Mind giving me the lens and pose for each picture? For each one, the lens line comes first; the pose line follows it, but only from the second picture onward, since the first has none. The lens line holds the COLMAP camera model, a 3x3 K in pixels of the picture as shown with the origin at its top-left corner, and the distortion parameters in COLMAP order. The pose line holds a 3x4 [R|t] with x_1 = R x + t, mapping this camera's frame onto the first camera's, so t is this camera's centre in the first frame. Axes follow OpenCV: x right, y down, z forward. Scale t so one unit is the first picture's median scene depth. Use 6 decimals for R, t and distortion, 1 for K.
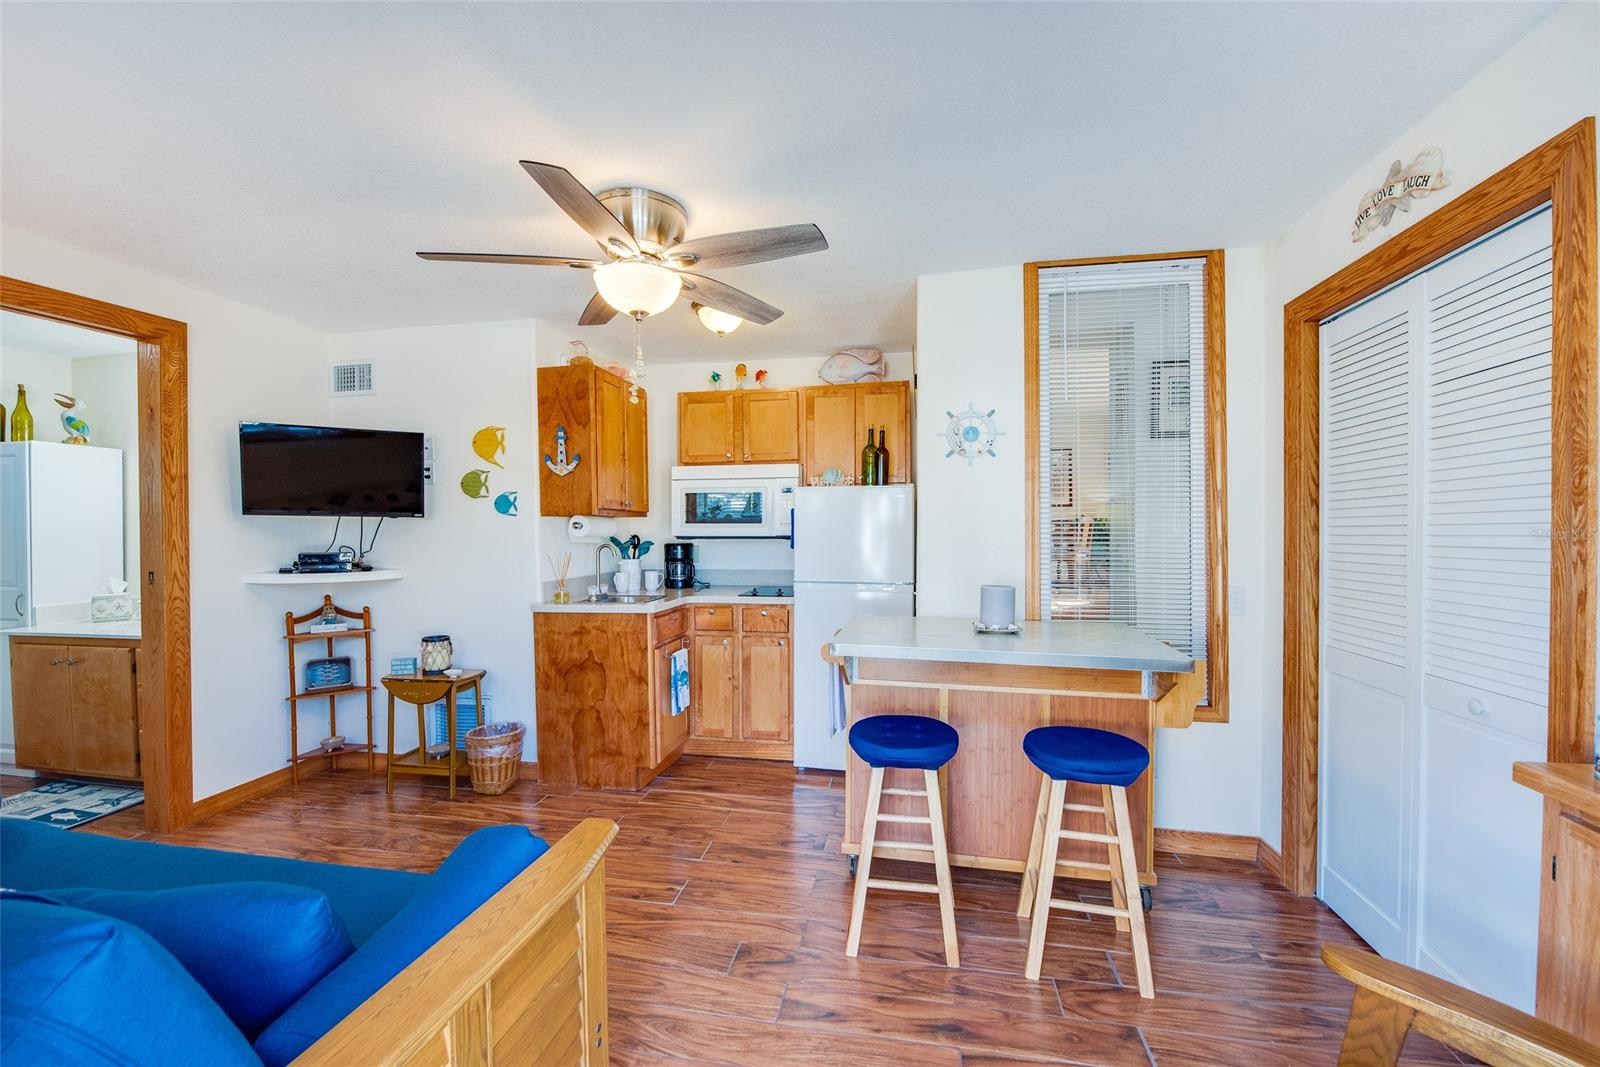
lens RADIAL K [[666.9, 0, 852.5], [0, 666.9, 541.1], [0, 0, 1]] dist [-0.009366, -0.002153]
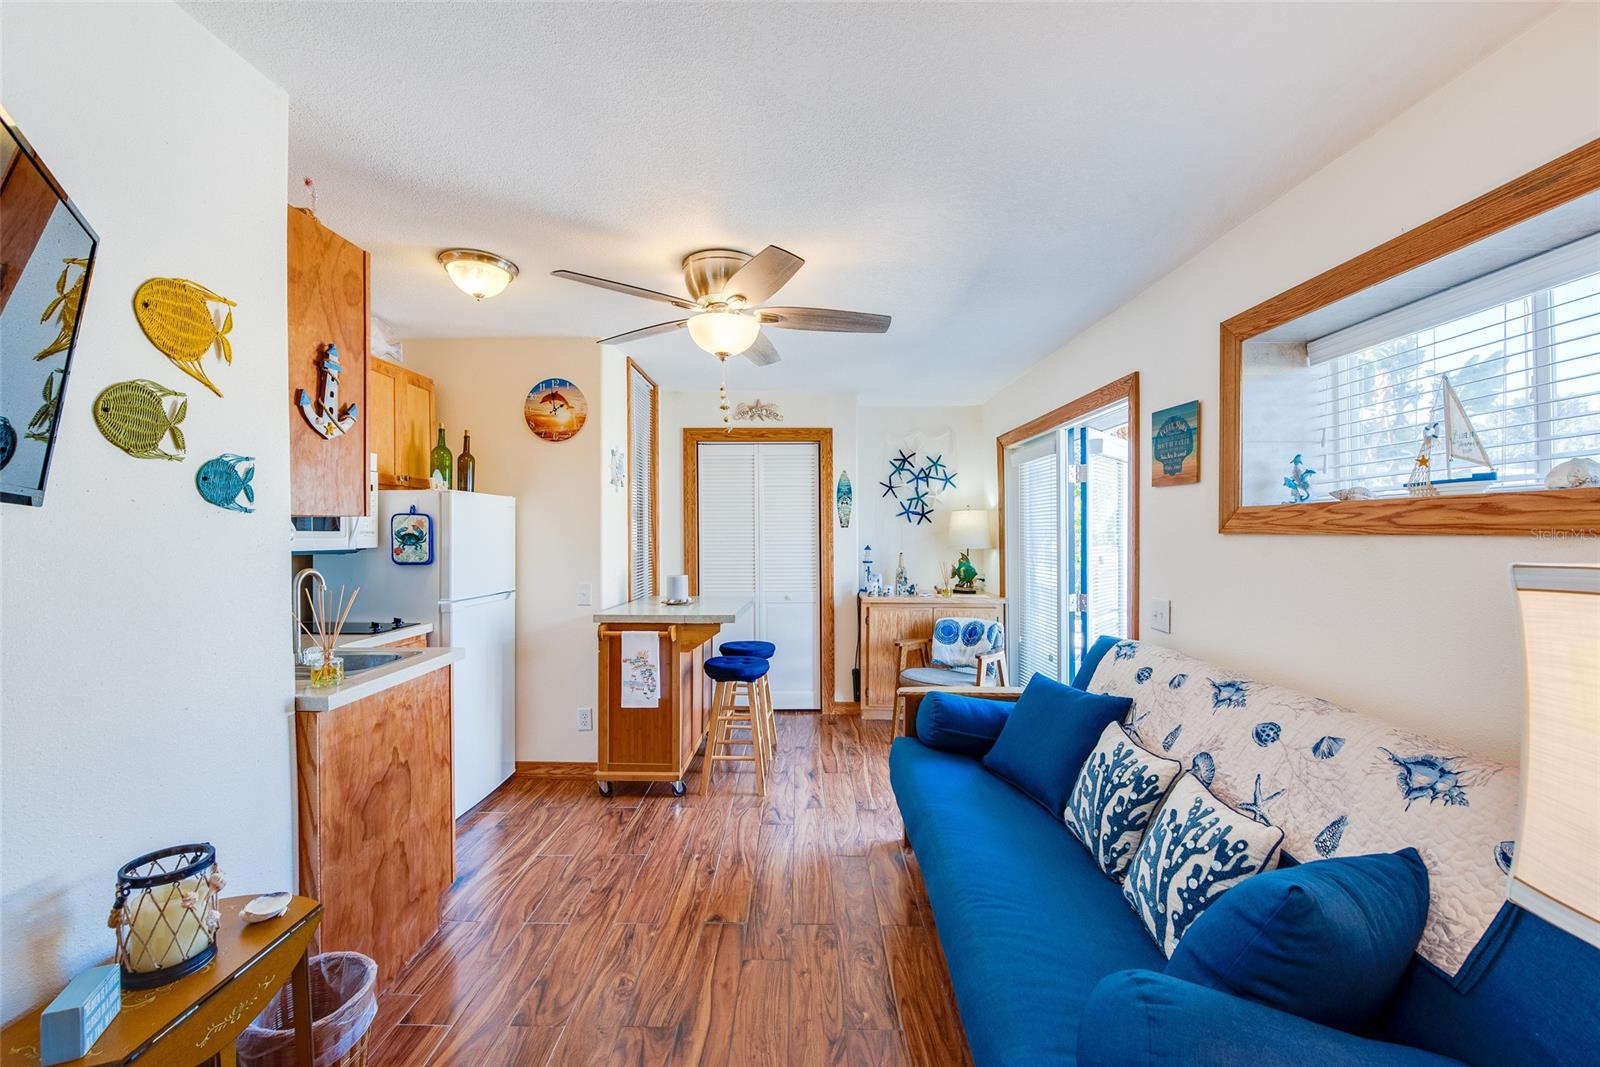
lens RADIAL K [[666.9, 0, 792.3], [0, 666.9, 531.8], [0, 0, 1]] dist [-0.009366, -0.002153]
pose [[-0.170847, 0.006280, 0.985277, -1.022053], [0.014934, 0.999881, -0.003783, -0.018435], [-0.985184, 0.014068, -0.170921, 0.741018]]
